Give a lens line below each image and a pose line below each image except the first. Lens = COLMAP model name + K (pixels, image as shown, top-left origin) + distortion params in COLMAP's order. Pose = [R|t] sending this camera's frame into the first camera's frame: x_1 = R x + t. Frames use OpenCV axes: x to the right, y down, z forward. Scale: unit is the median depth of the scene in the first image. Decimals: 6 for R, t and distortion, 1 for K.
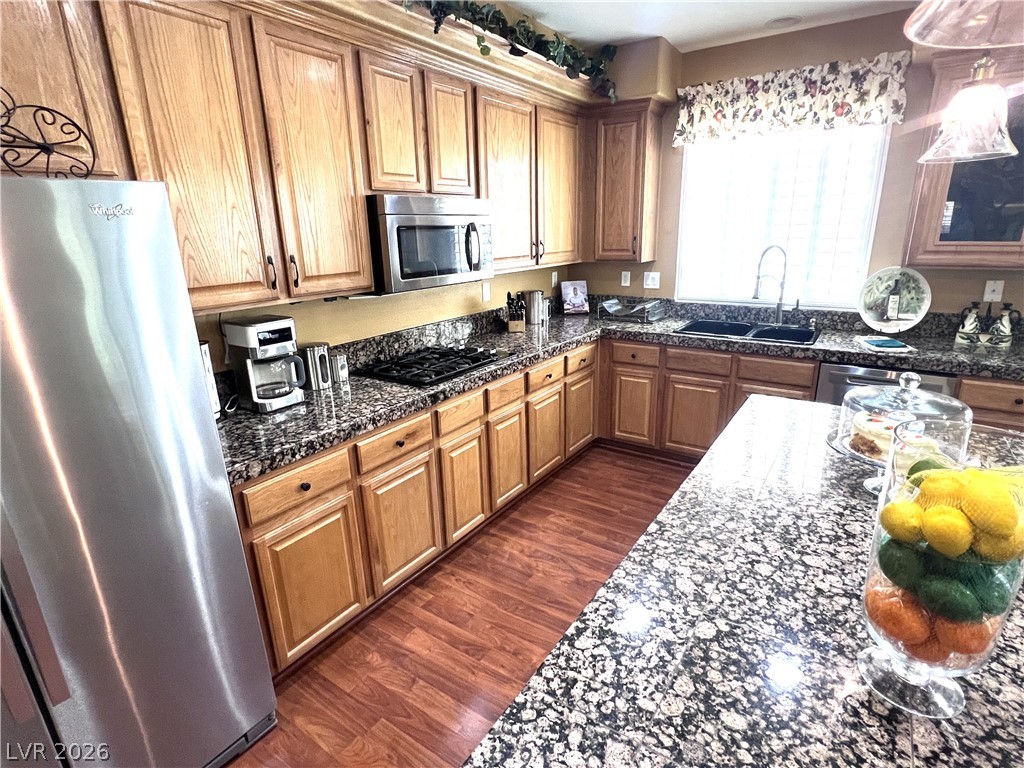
lens RADIAL K [[513.3, 0, 512.1], [0, 513.3, 383.9], [0, 0, 1]] dist [-0.006904, 0.000687]
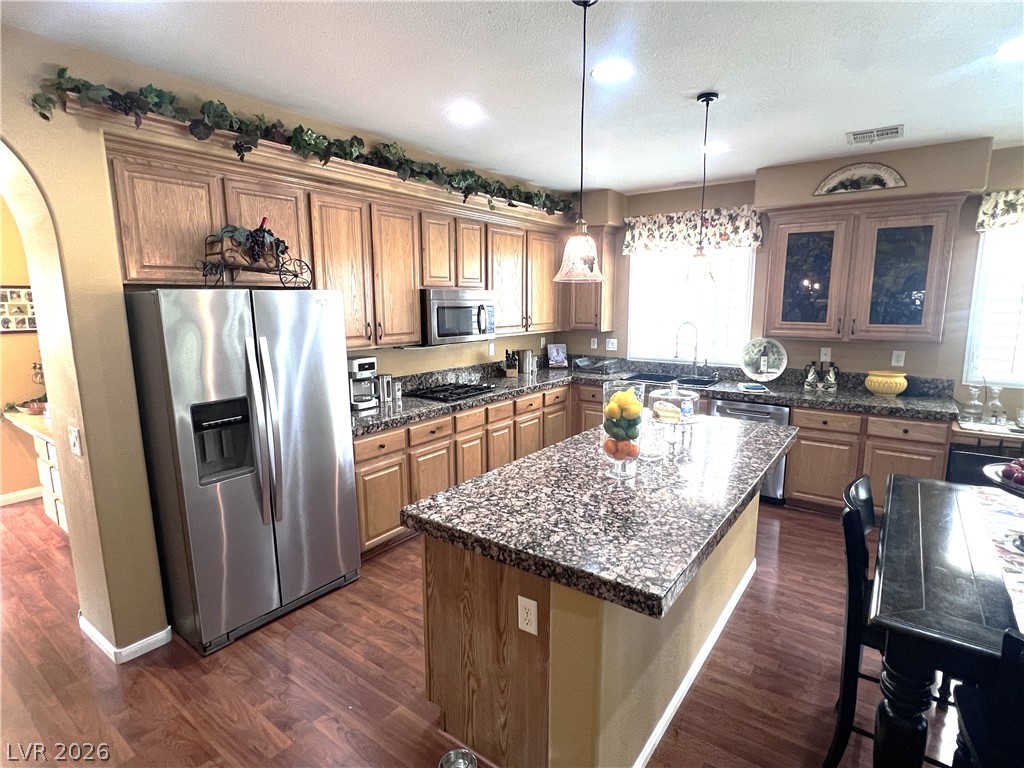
lens RADIAL K [[513.3, 0, 512.9], [0, 513.3, 385.8], [0, 0, 1]] dist [-0.006904, 0.000687]
pose [[0.999168, 0.024998, -0.032213, 0.072502], [-0.028910, 0.991436, -0.127352, 0.131547], [0.028753, 0.128177, 0.991334, -0.523364]]
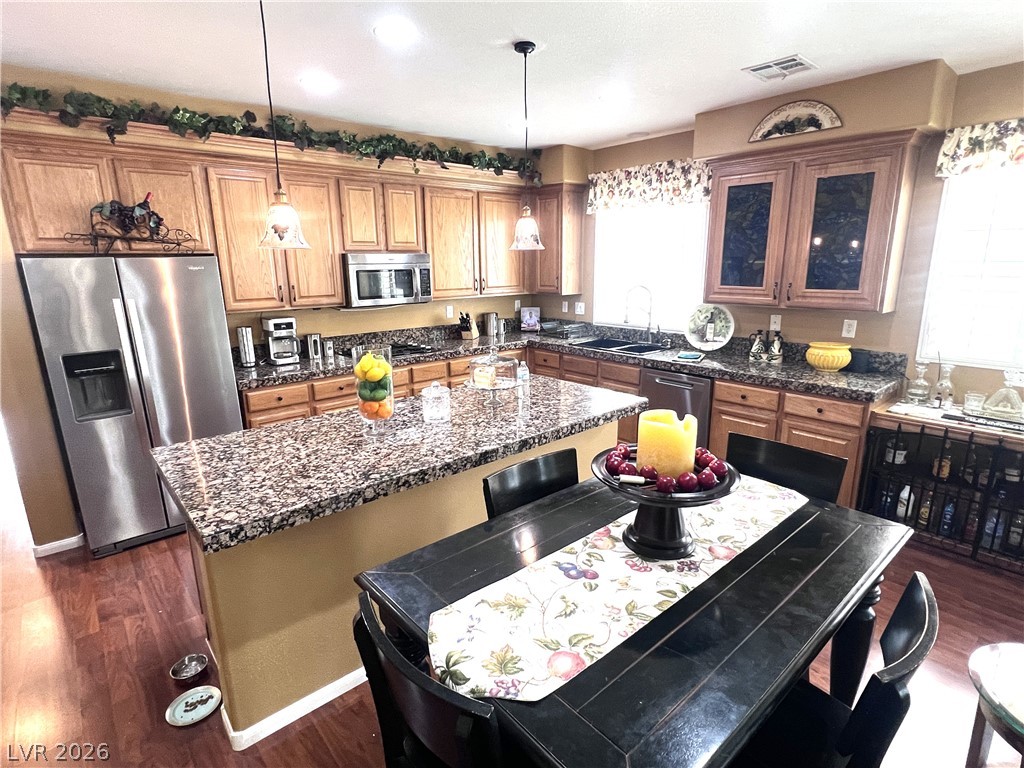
lens RADIAL K [[513.3, 0, 519.1], [0, 513.3, 385.9], [0, 0, 1]] dist [-0.006904, 0.000687]
pose [[0.970515, 0.069866, -0.230693, 0.619529], [-0.081698, 0.995766, -0.042130, 0.101194], [0.226773, 0.059735, 0.972114, -0.479603]]
